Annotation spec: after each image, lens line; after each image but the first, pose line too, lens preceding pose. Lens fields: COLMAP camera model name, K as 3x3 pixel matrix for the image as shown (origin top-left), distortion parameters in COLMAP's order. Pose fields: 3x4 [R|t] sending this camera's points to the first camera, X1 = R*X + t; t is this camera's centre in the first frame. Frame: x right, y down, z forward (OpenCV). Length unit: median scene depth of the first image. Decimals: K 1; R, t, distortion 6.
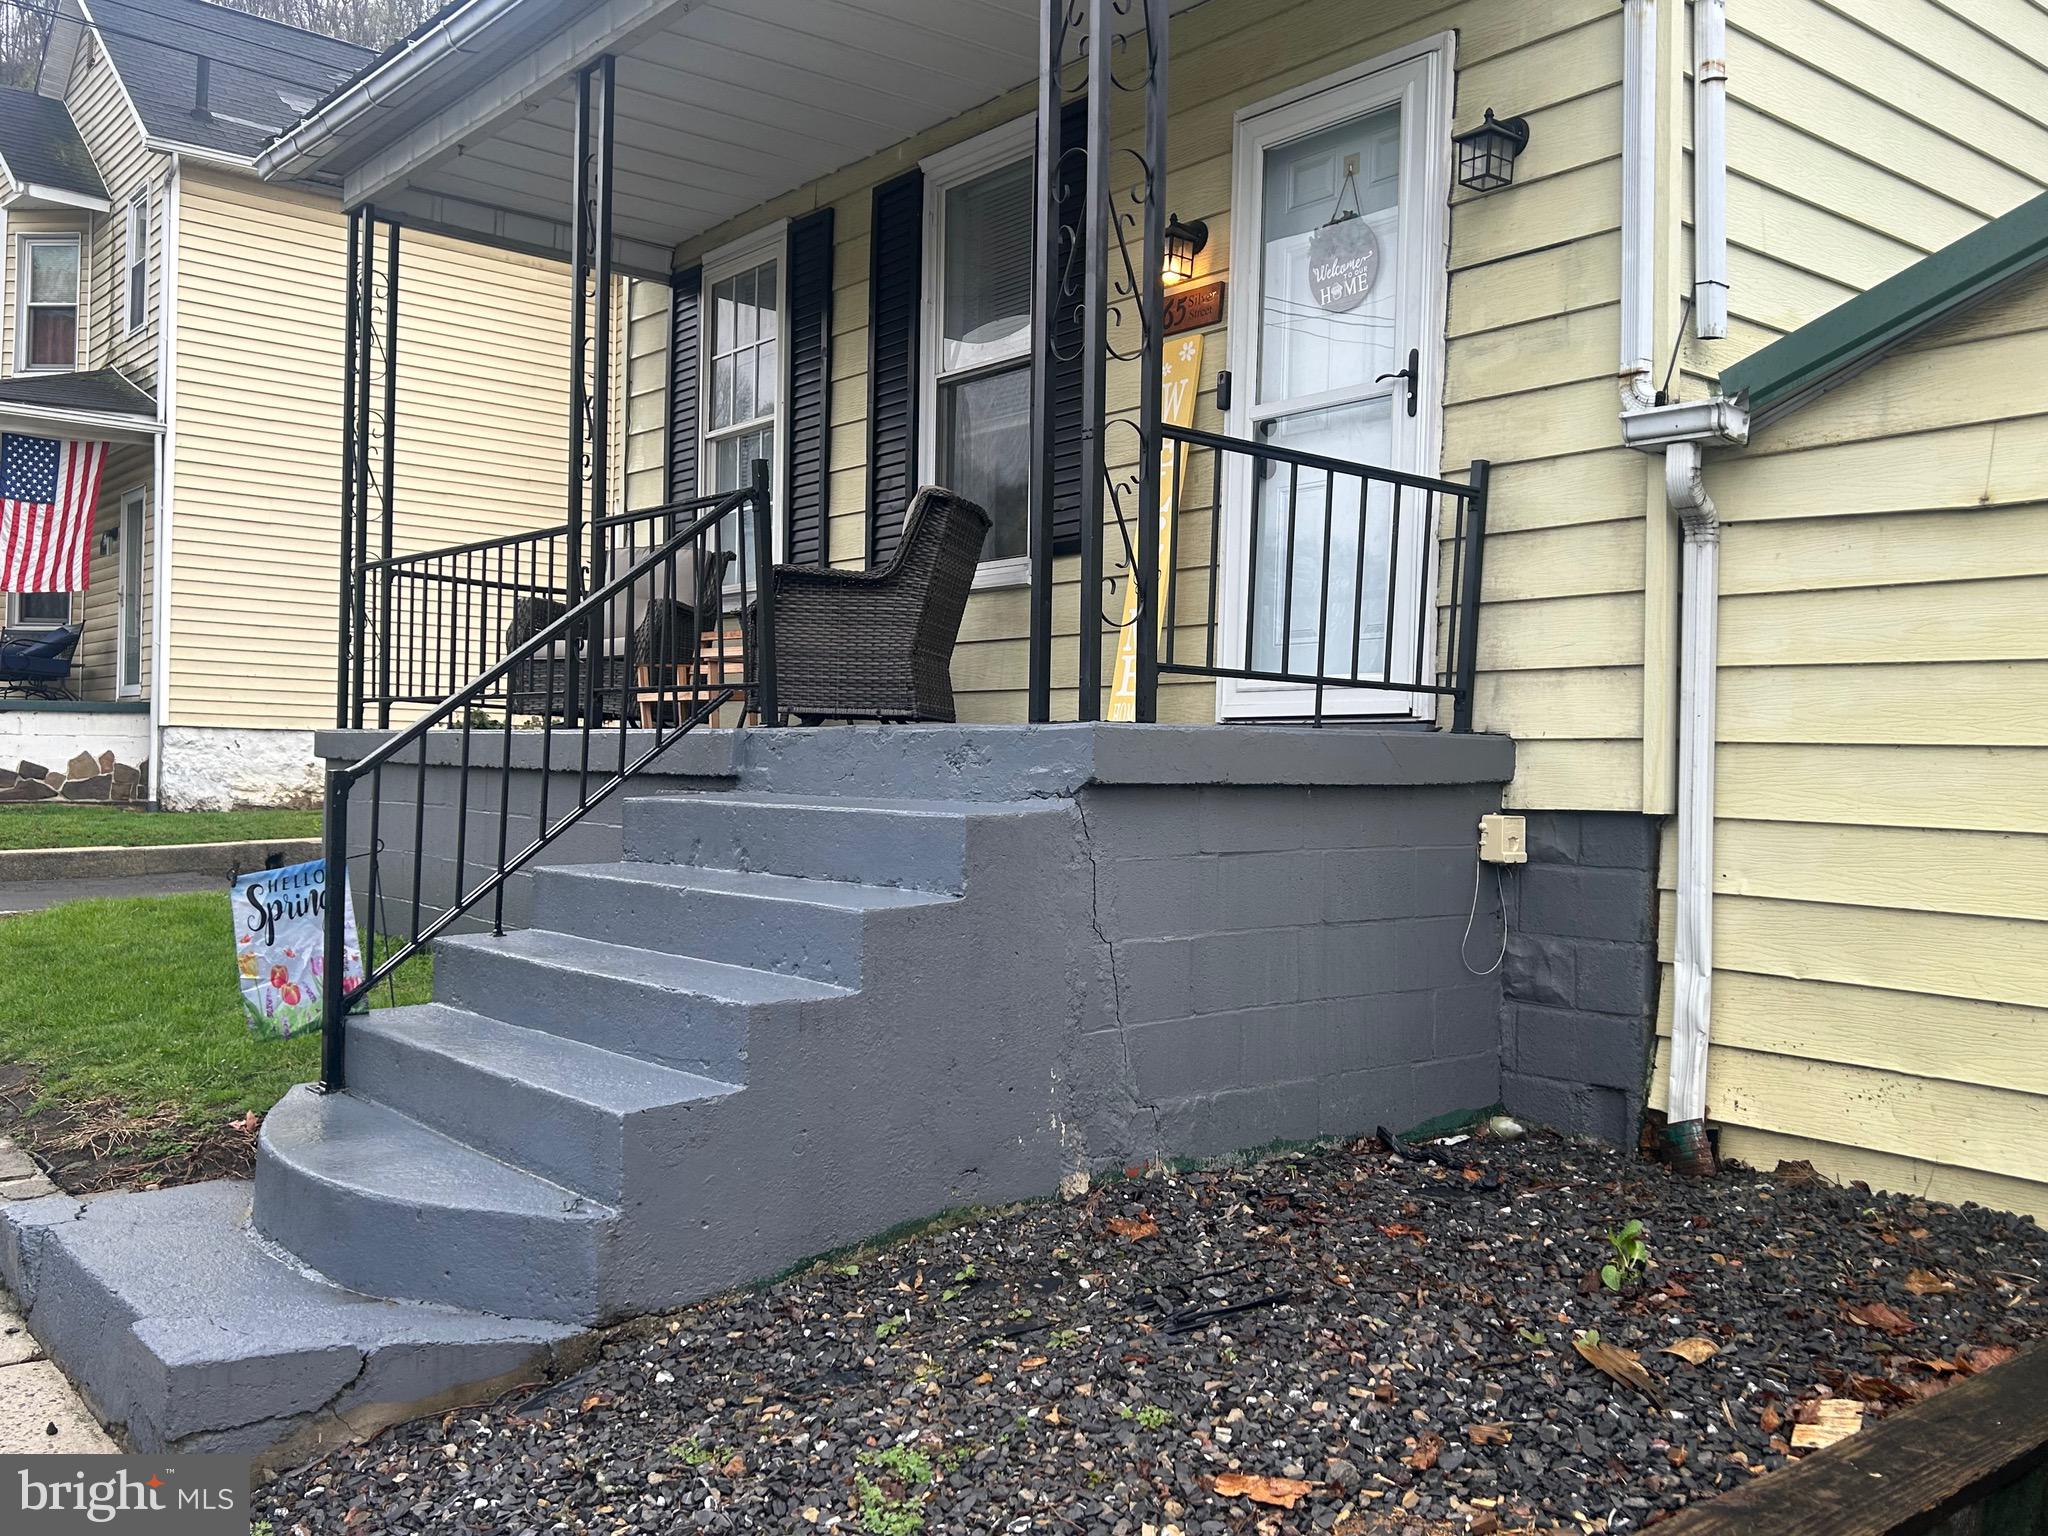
lens RADIAL K [[1795.6, 0, 1025.3], [0, 1795.6, 788.8], [0, 0, 1]] dist [0.071047, -0.106288]
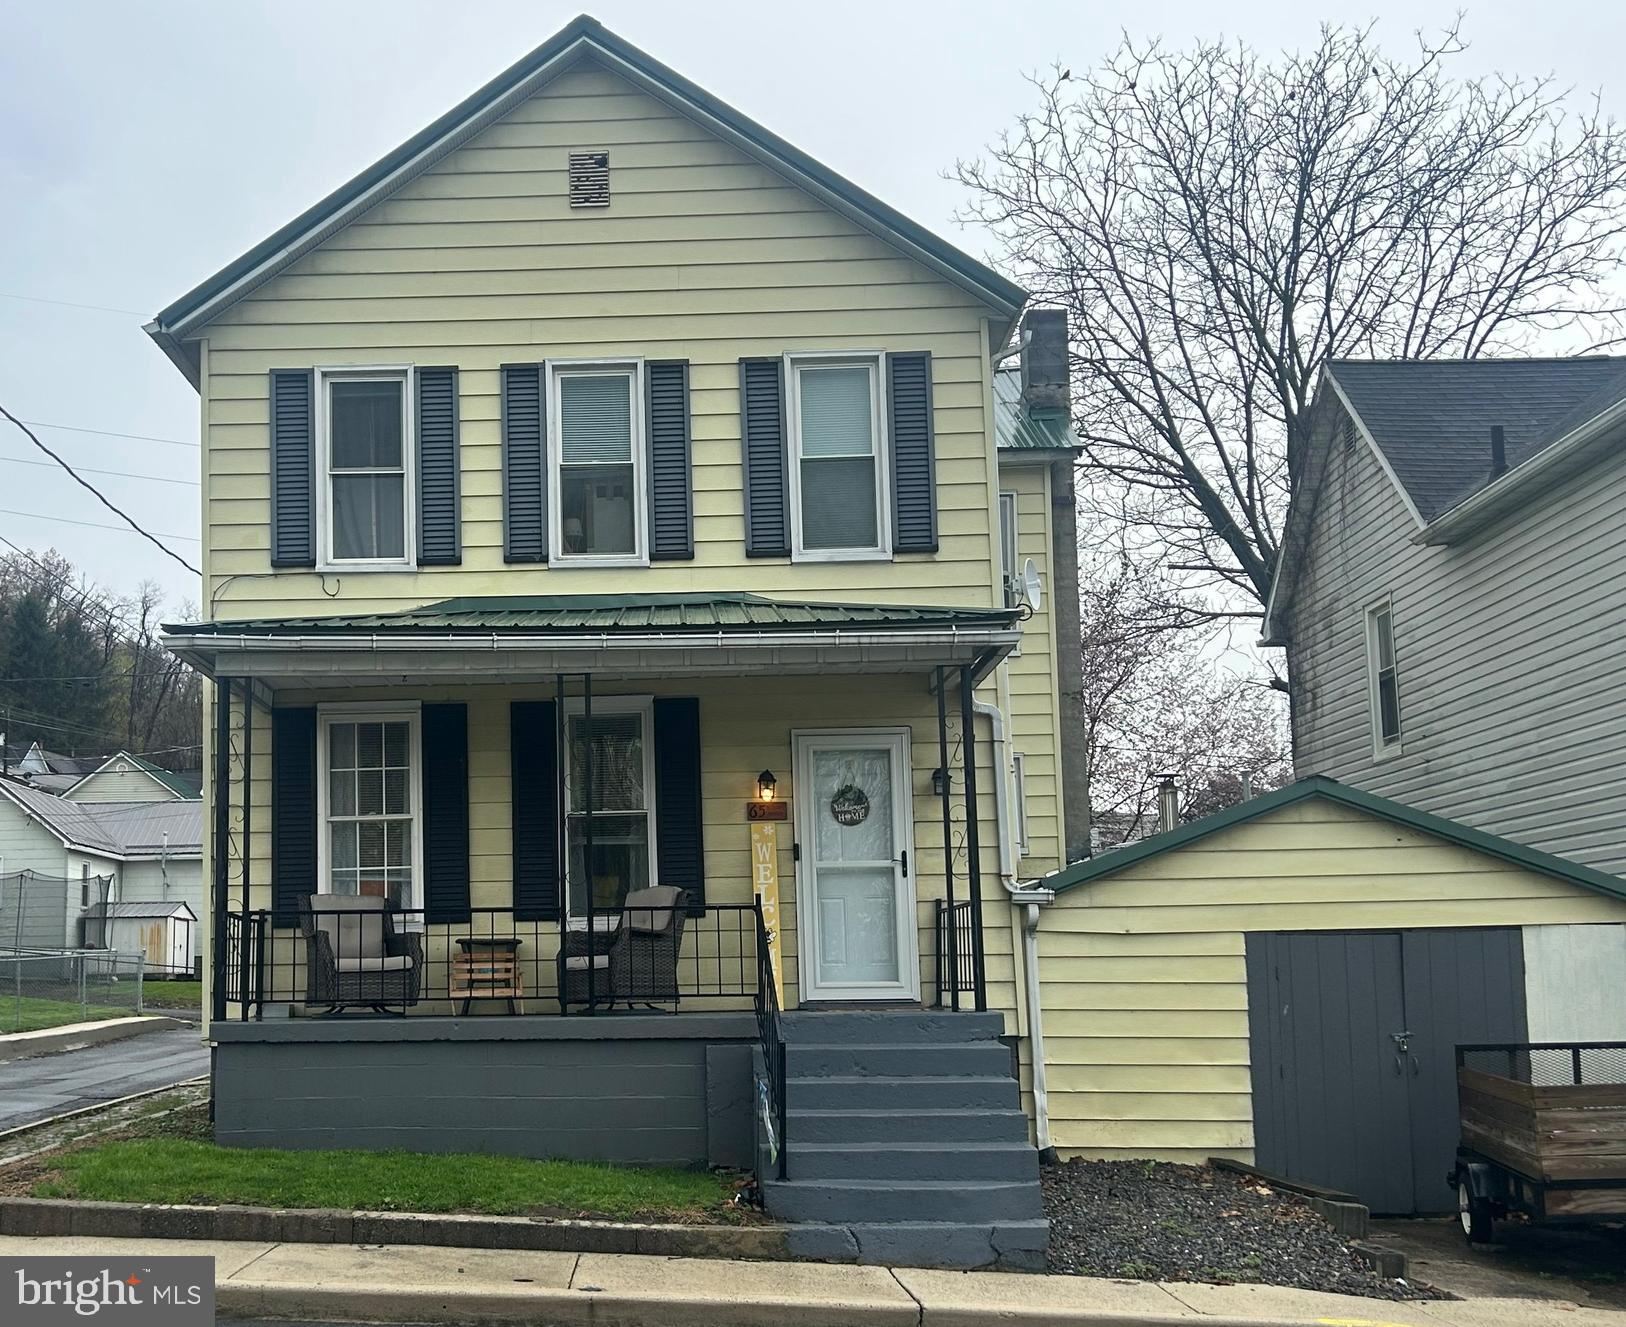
lens RADIAL K [[1910.6, 0, 615.9], [0, 1910.6, 768.0], [0, 0, 1]] dist [0.072097, -0.119743]
pose [[0.659580, 0.056557, 0.749503, -2.221555], [0.035121, 0.993757, -0.105896, -0.102425], [-0.750813, 0.096171, 0.653476, -0.468020]]
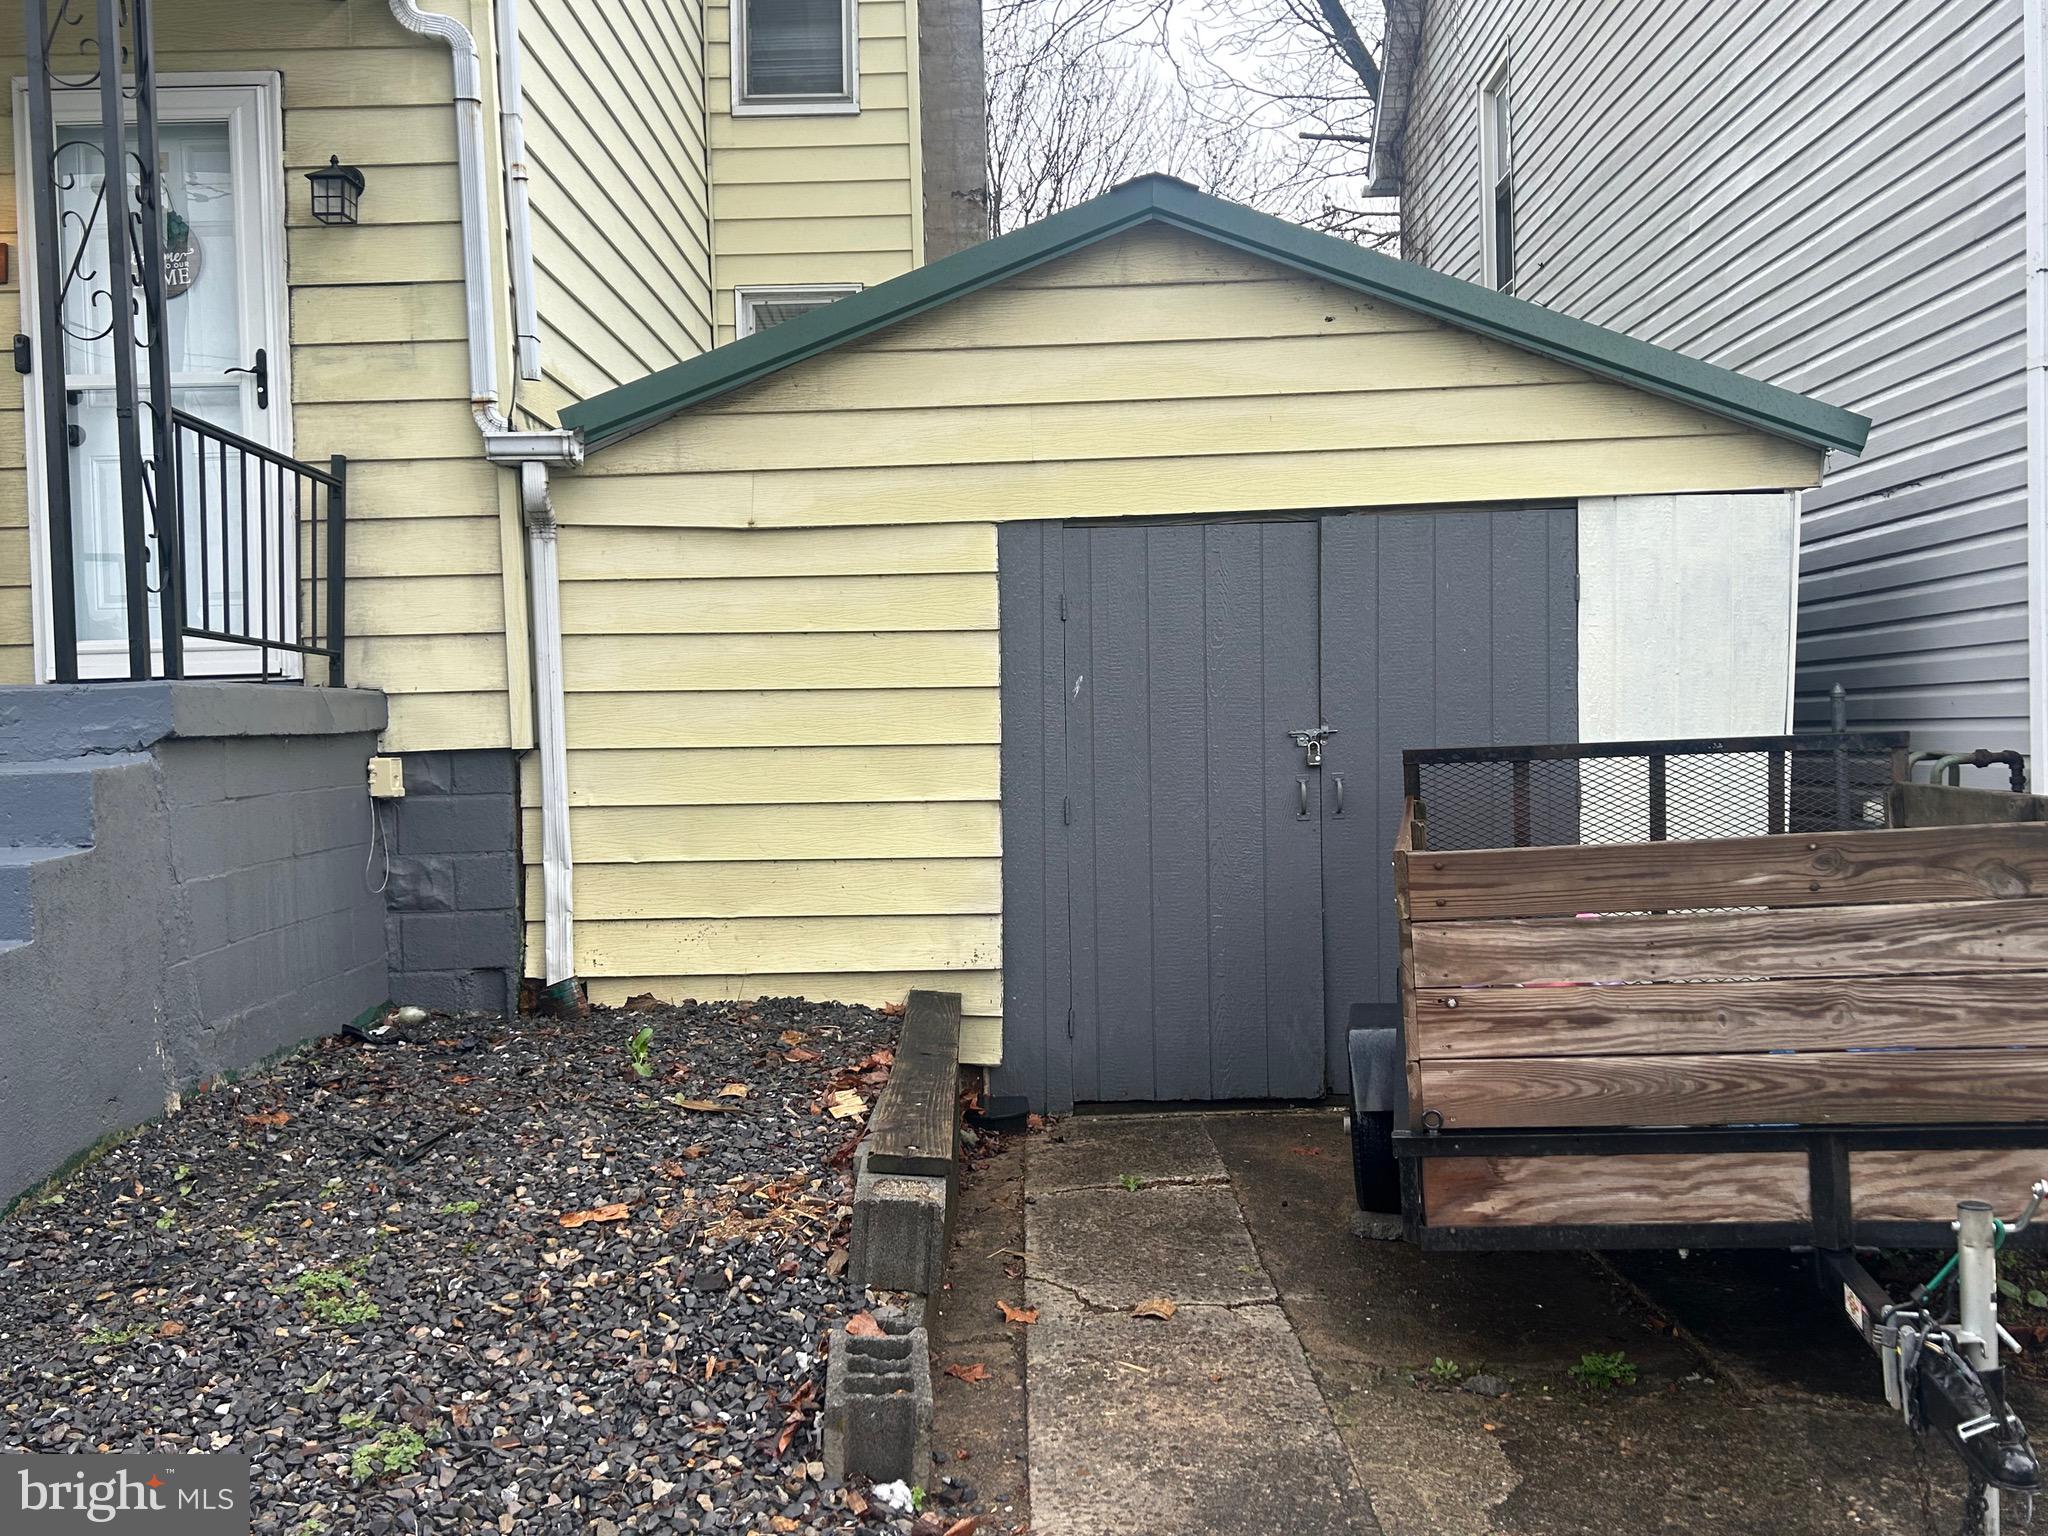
lens RADIAL K [[1795.6, 0, 1025.3], [0, 1795.6, 788.8], [0, 0, 1]] dist [0.071047, -0.106288]
pose [[0.636272, -0.061639, 0.768998, -0.405789], [0.047018, 0.998048, 0.041095, 0.006320], [-0.770030, 0.010009, 0.637929, -0.091999]]
